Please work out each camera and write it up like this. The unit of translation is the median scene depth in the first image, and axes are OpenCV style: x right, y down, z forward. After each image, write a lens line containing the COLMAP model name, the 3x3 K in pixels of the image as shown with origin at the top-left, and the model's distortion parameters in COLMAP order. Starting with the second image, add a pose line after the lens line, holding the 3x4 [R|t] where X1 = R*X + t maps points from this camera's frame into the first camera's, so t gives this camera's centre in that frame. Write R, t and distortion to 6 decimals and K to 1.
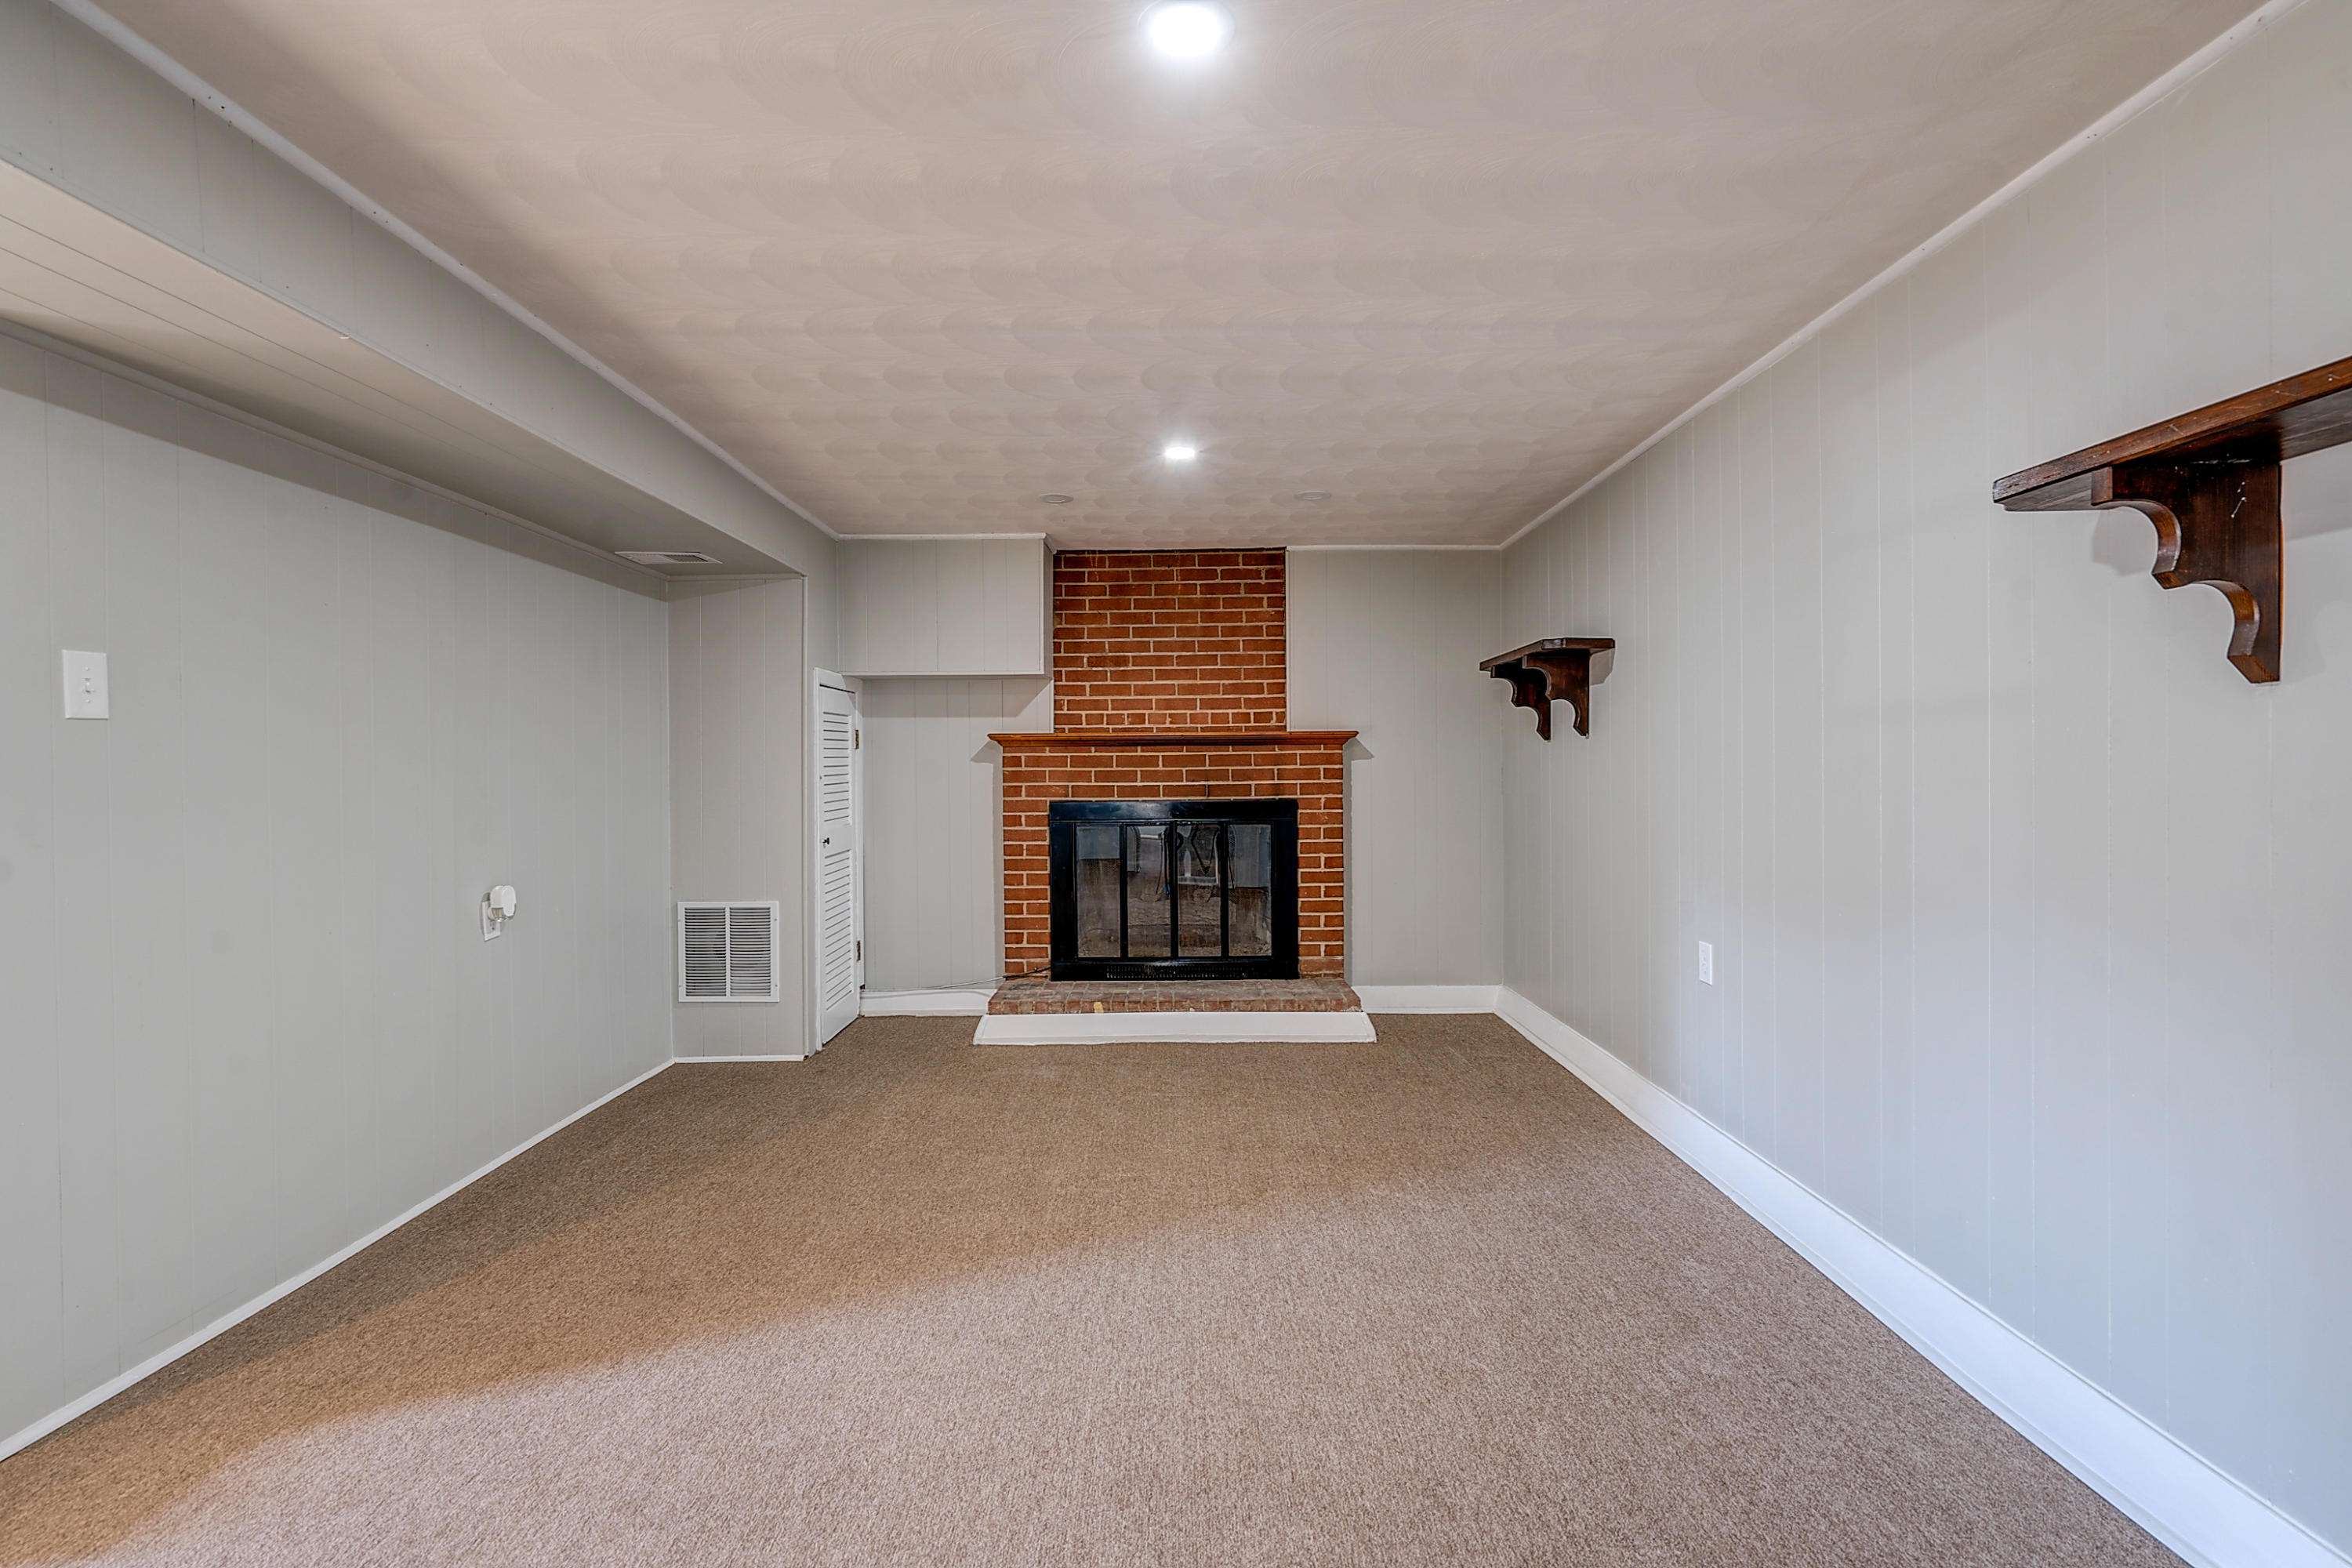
lens RADIAL K [[1074.5, 0, 1178.0], [0, 1074.5, 781.7], [0, 0, 1]] dist [0.005735, -0.000425]
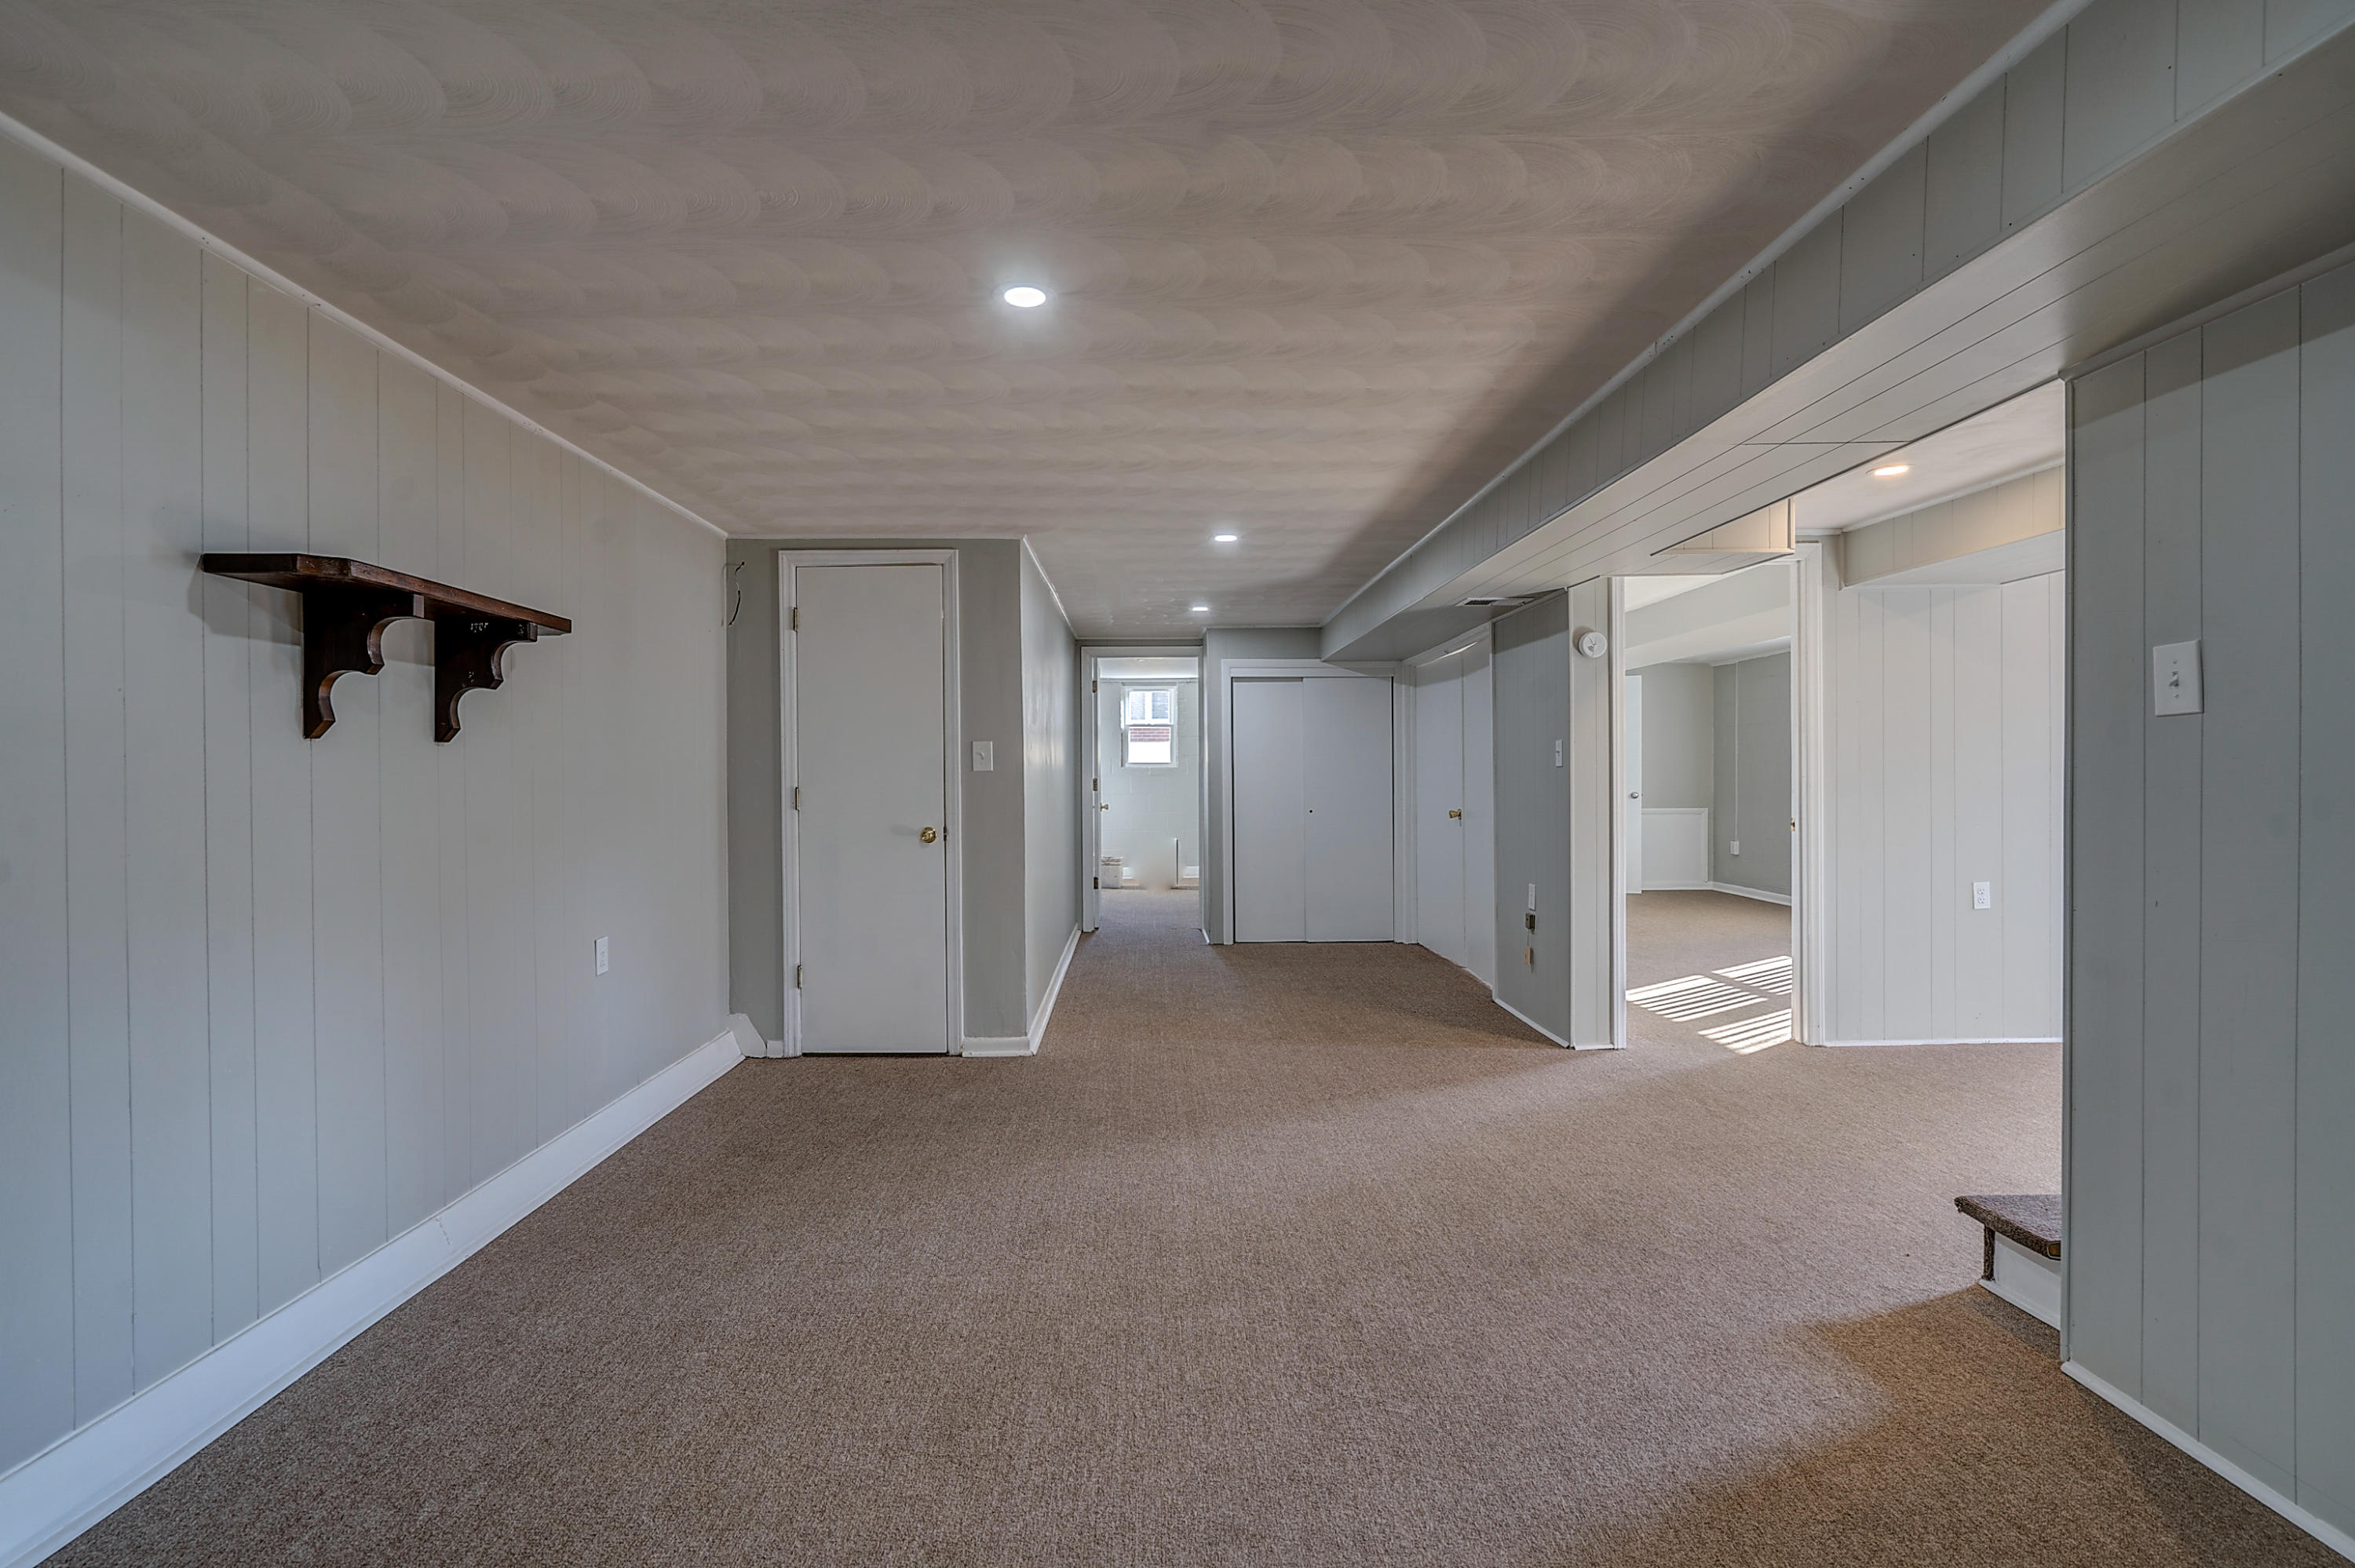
lens RADIAL K [[1075.8, 0, 1176.8], [0, 1075.8, 784.1], [0, 0, 1]] dist [0.005735, -0.000425]
pose [[-0.999451, 0.015862, -0.029077, -0.114649], [0.015244, 0.999656, 0.021359, -0.031851], [0.029406, 0.020905, -0.999349, 1.922122]]
